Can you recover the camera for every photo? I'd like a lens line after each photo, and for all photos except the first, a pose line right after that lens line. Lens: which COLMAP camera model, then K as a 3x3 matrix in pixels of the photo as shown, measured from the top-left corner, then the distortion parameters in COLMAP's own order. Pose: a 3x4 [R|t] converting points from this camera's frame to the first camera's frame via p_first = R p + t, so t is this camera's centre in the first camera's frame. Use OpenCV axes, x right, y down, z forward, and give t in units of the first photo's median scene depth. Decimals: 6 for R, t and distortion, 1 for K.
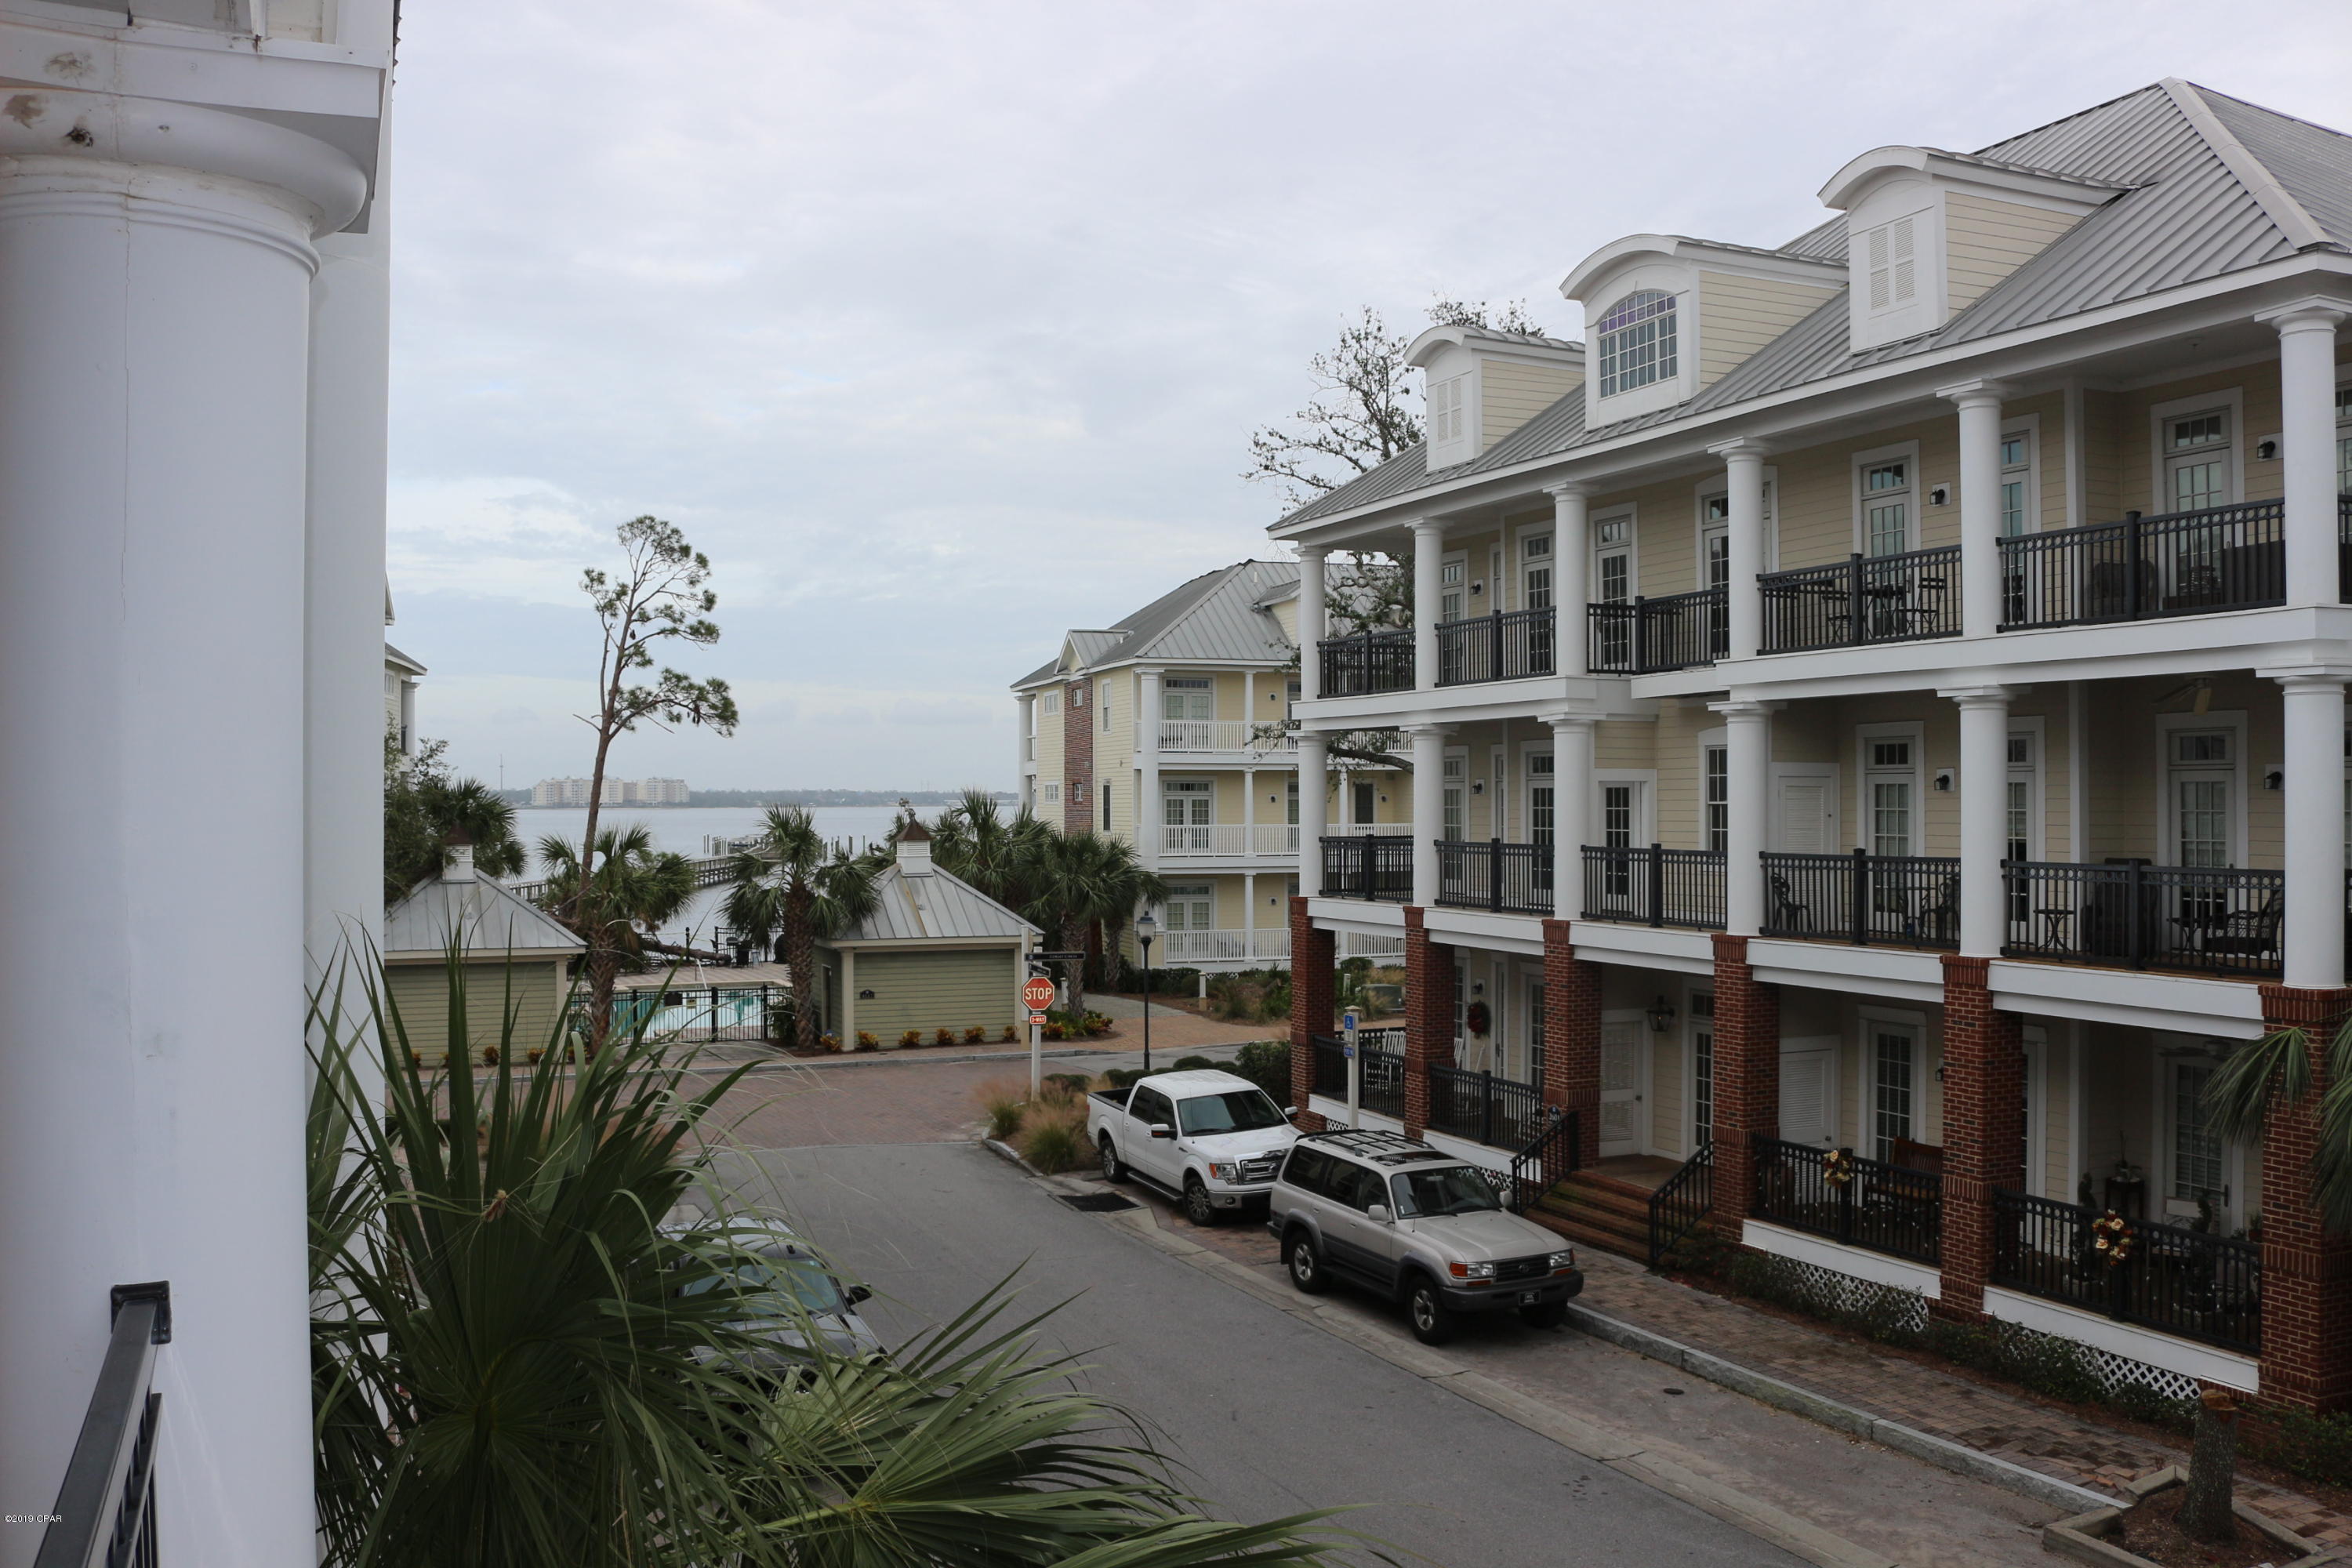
lens RADIAL K [[1991.6, 0, 1176.0], [0, 1991.6, 784.0], [0, 0, 1]] dist [-0.166392, 0.146044]
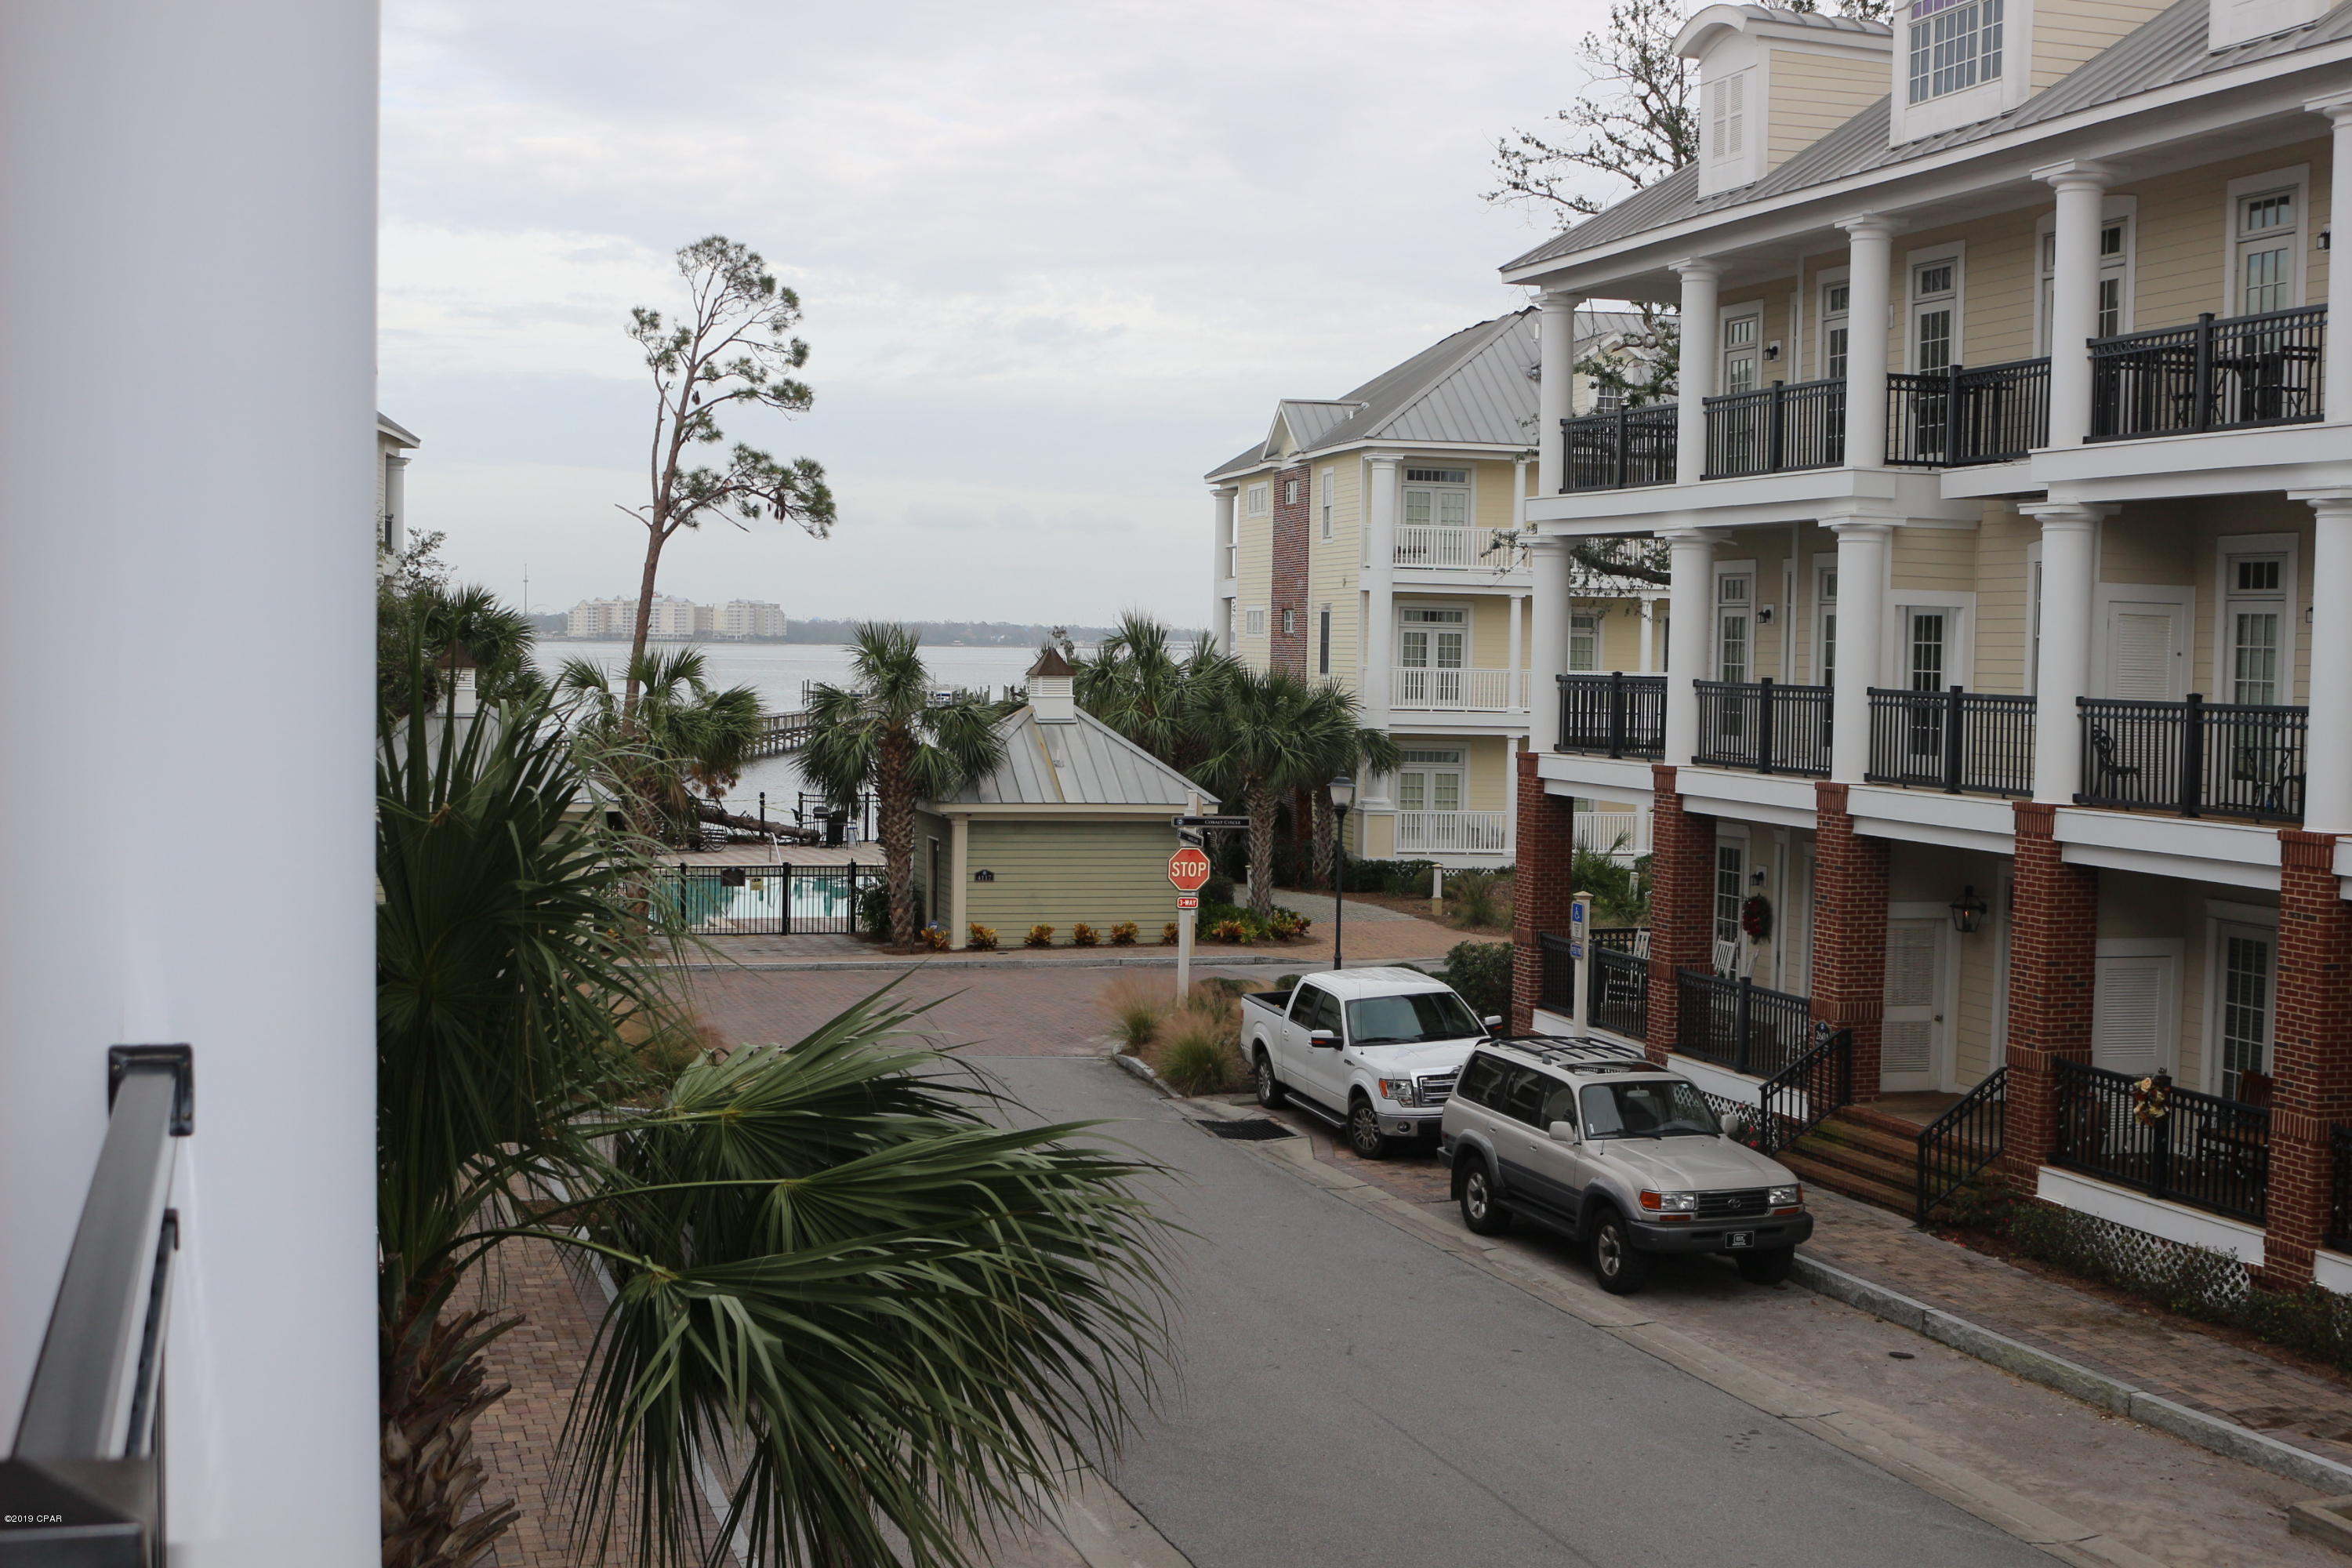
lens RADIAL K [[2847.7, 0, 1176.0], [0, 2847.7, 784.0], [0, 0, 1]] dist [-0.108211, 0.080478]
pose [[0.994099, 0.026970, -0.105069, 0.050462], [-0.020975, 0.998111, 0.057747, 0.009933], [0.106428, -0.055202, 0.992787, -0.124177]]
